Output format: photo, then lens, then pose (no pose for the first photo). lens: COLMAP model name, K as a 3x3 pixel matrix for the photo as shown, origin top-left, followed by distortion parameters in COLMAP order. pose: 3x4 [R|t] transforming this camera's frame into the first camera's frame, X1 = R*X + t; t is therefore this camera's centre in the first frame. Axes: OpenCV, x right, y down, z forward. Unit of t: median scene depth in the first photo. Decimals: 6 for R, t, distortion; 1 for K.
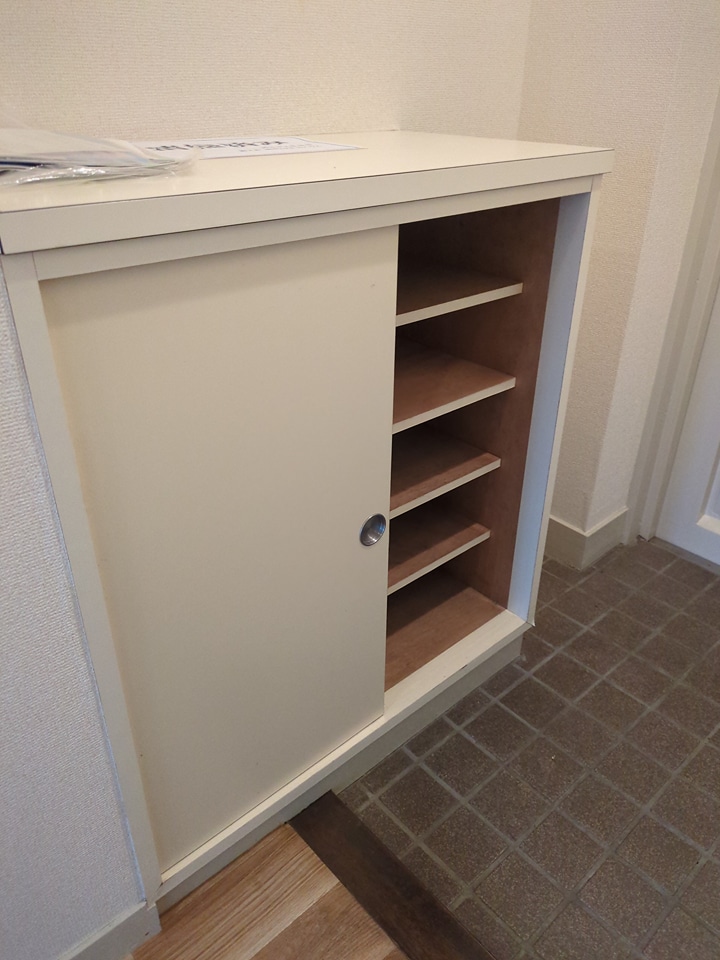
lens RADIAL K [[712.0, 0, 360.0], [0, 712.0, 480.0], [0, 0, 1]] dist [0.011447, -0.000438]
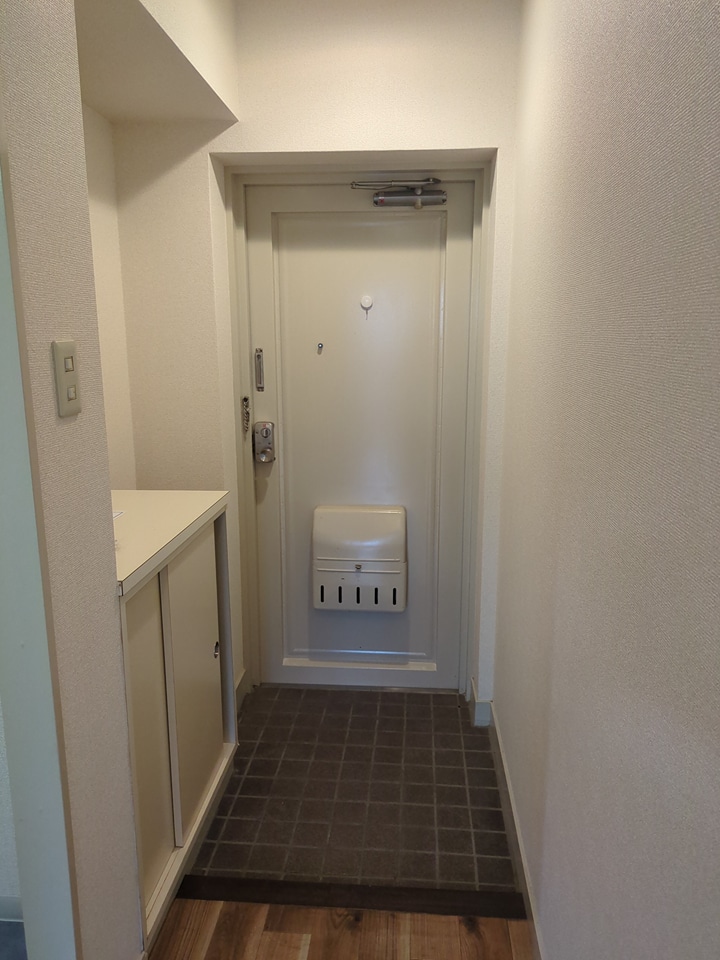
lens RADIAL K [[712.0, 0, 360.0], [0, 712.0, 480.0], [0, 0, 1]] dist [0.011447, -0.000438]
pose [[0.723234, -0.144396, 0.675339, -0.604615], [0.354184, 0.917050, -0.183227, 0.045743], [-0.592863, 0.371710, 0.714384, -0.602782]]
